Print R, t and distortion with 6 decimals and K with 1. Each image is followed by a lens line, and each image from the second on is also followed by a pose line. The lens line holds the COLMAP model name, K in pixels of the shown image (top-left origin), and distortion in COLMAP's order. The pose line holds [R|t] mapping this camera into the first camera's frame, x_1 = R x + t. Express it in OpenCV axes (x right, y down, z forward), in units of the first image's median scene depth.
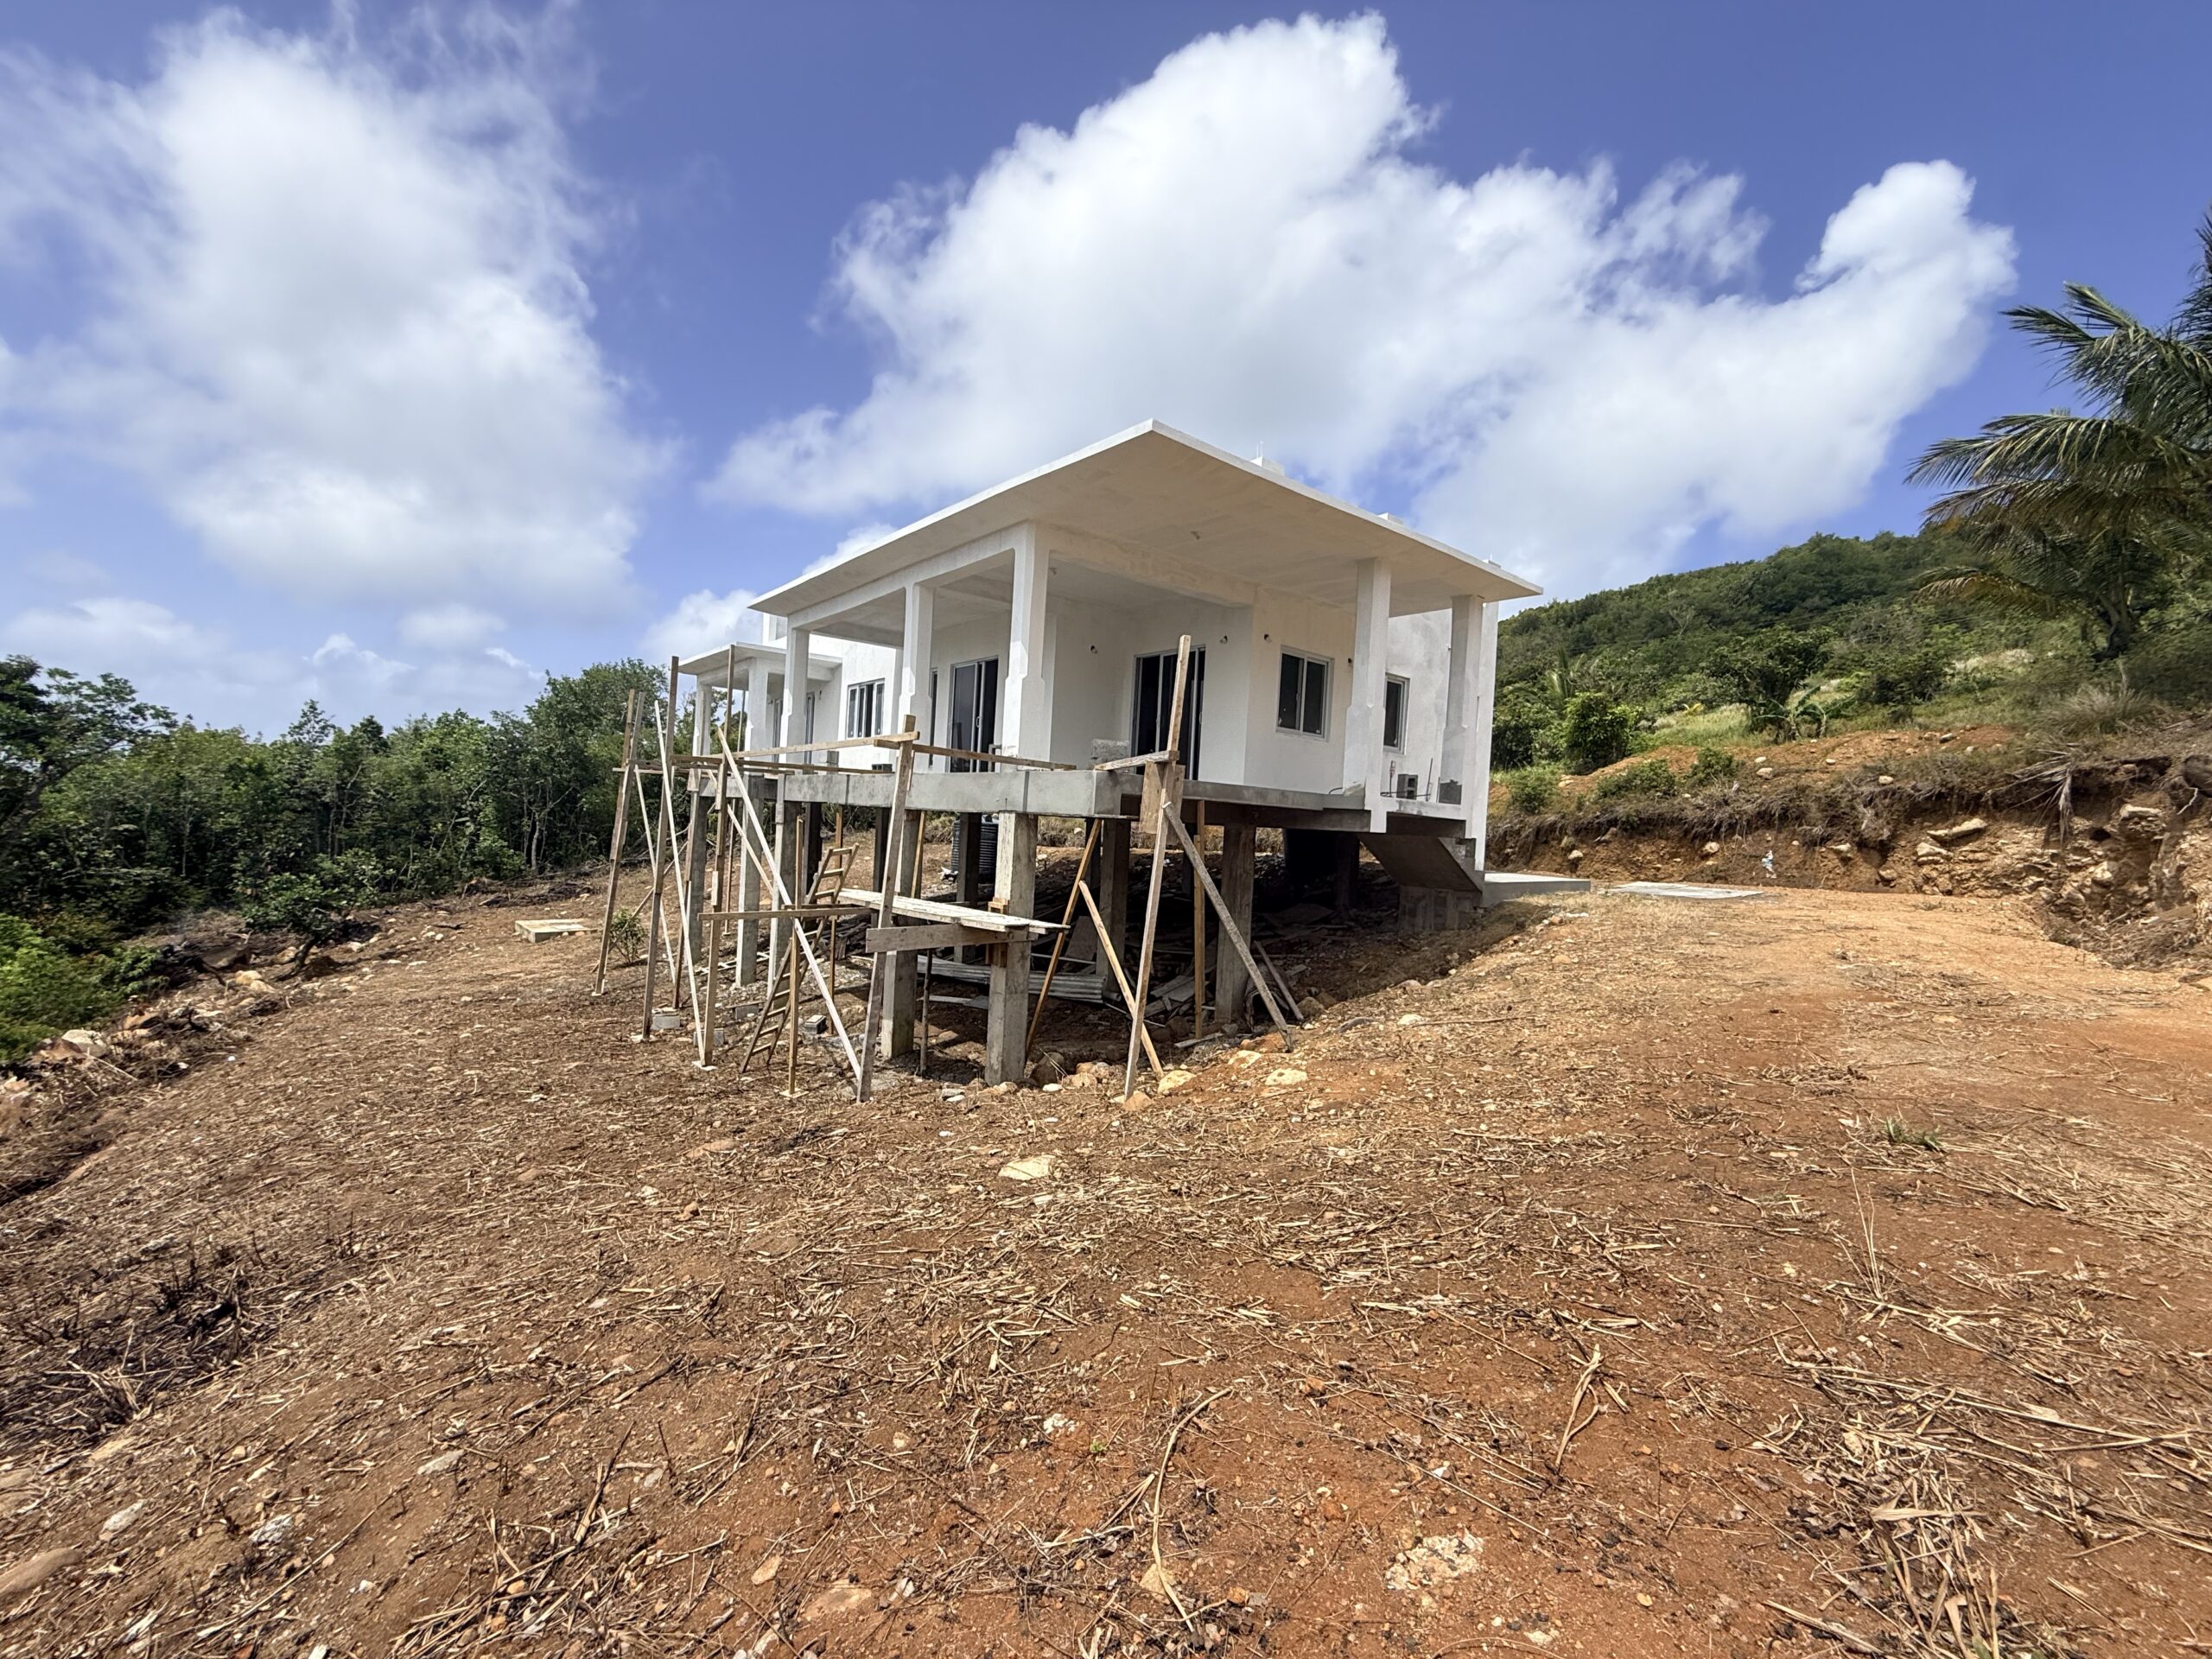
lens RADIAL K [[885.0, 0, 1101.6], [0, 885.0, 833.7], [0, 0, 1]] dist [-0.001127, -0.000112]
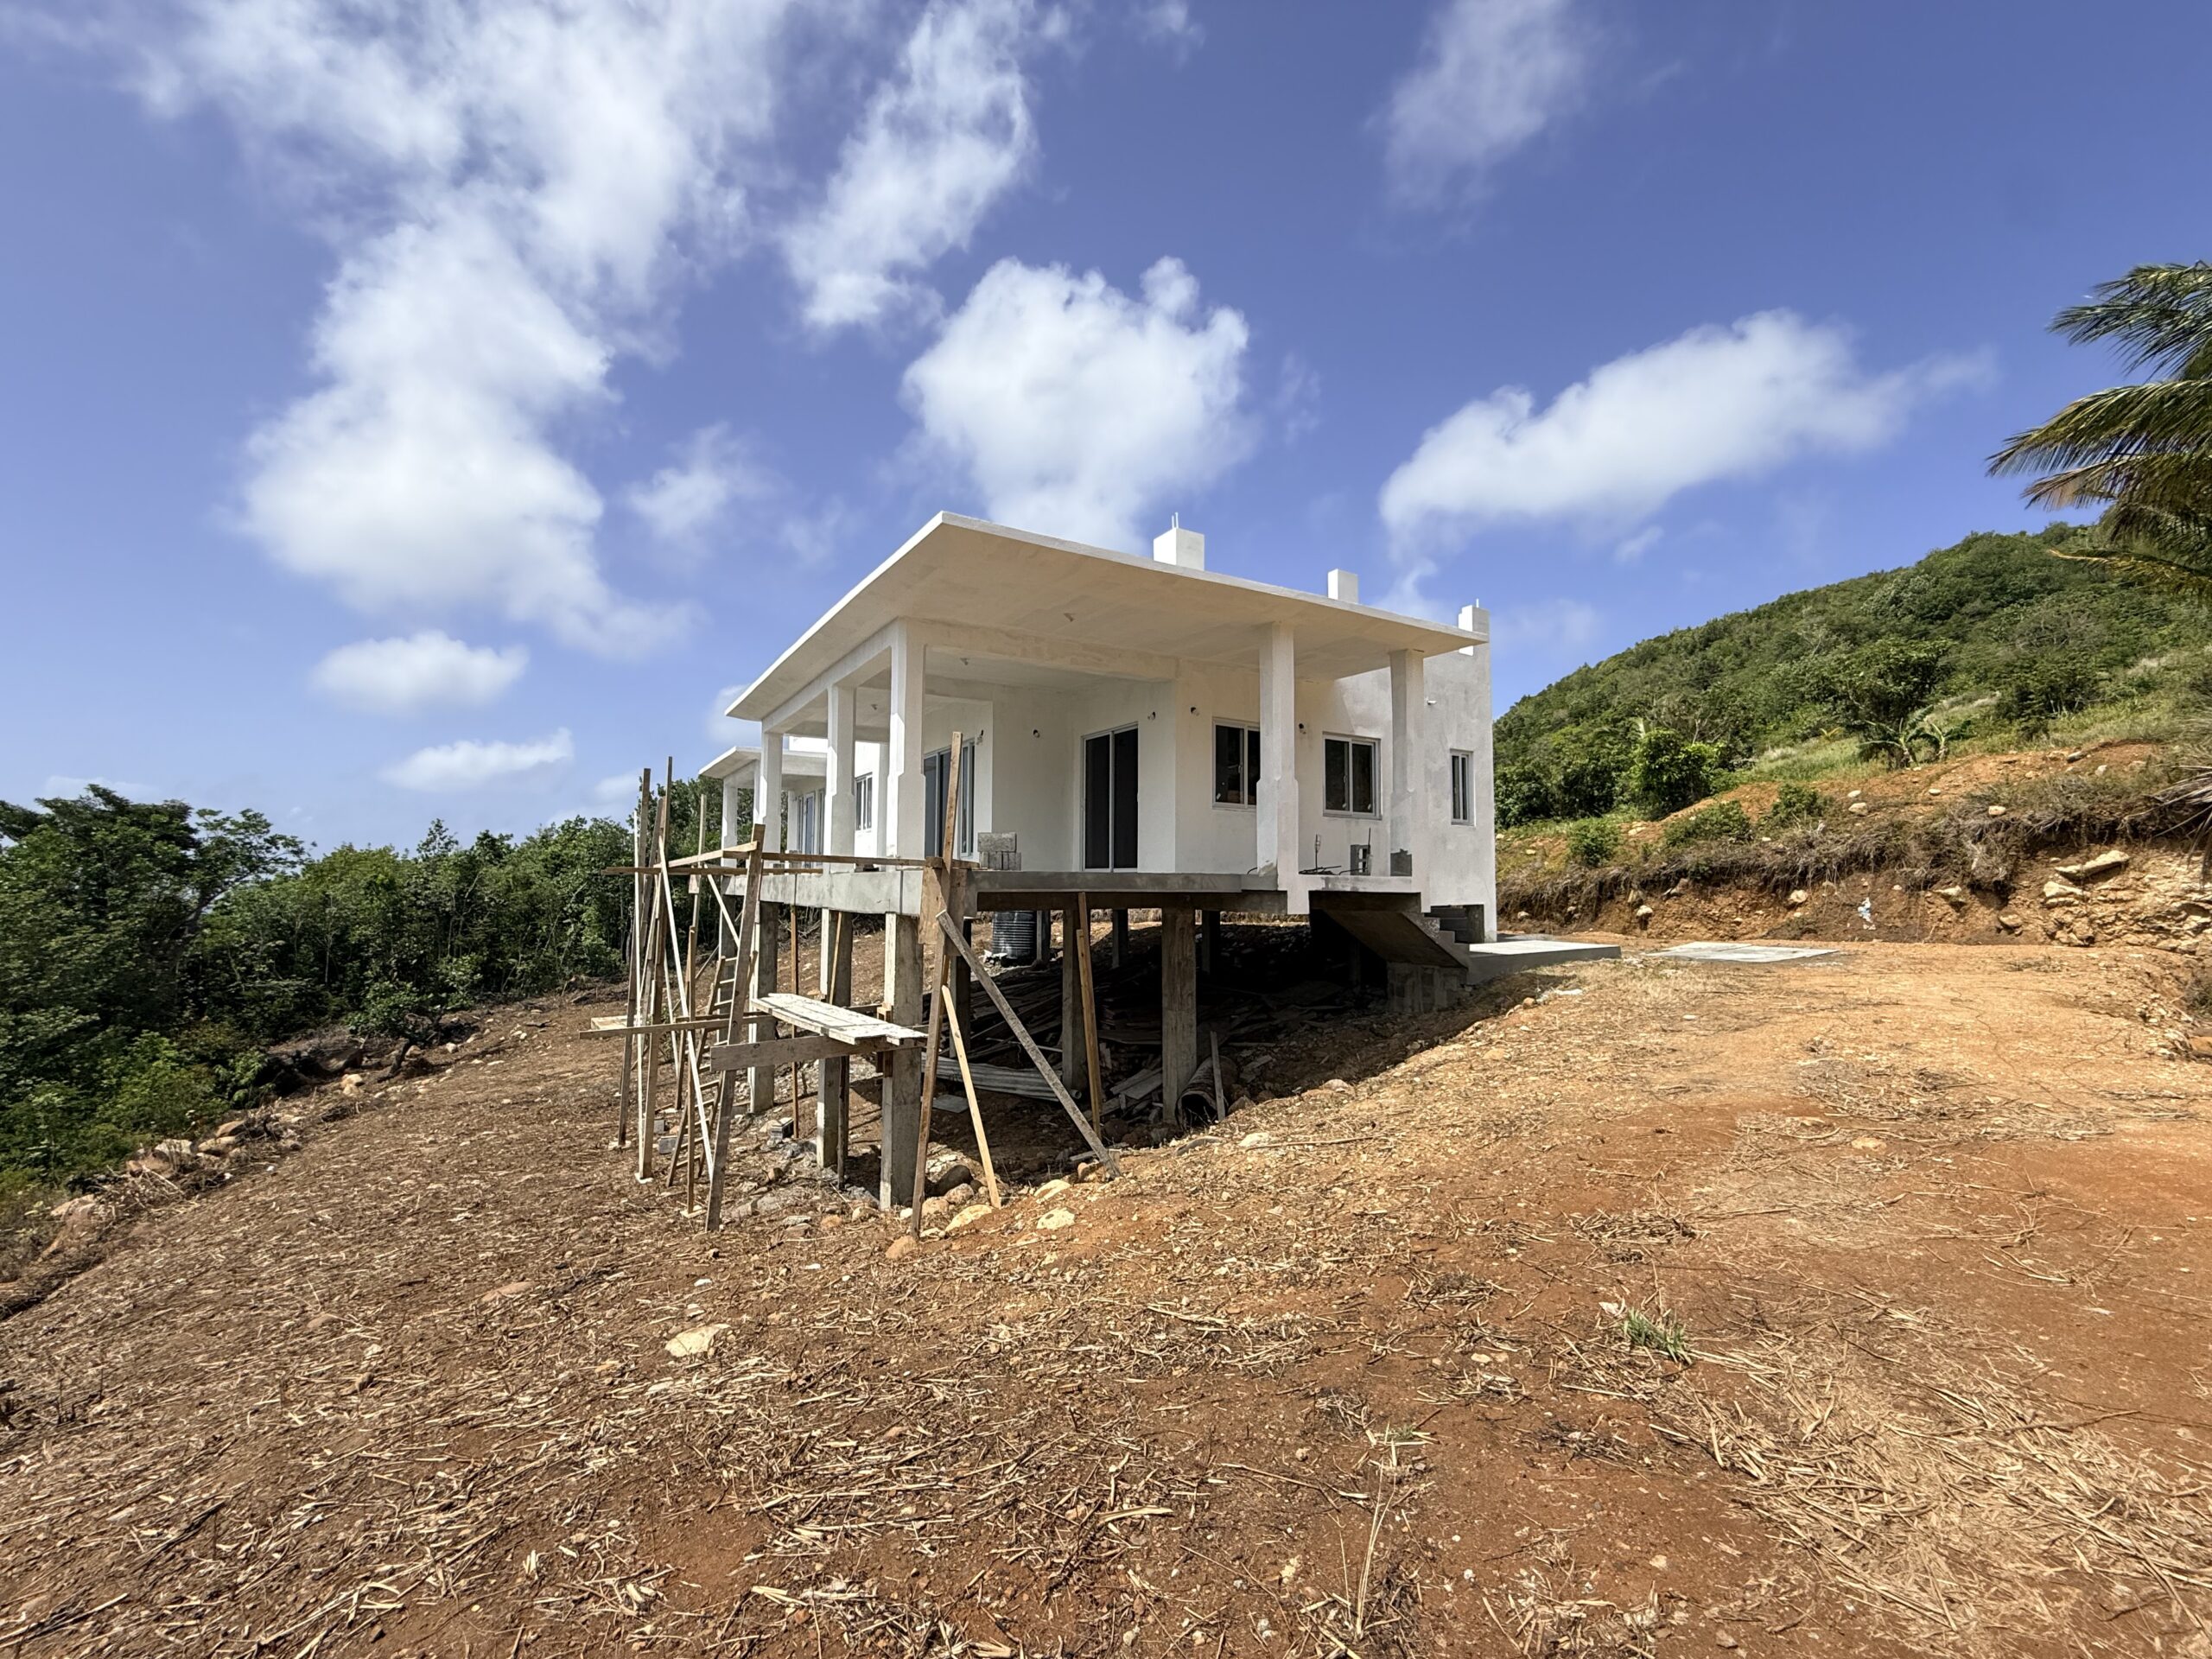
lens RADIAL K [[885.0, 0, 1101.6], [0, 885.0, 833.7], [0, 0, 1]] dist [-0.001127, -0.000112]
pose [[0.990381, -0.057736, -0.125747, 0.186525], [0.048106, 0.995767, -0.078316, -0.018362], [0.129736, 0.071514, 0.988966, 0.049076]]
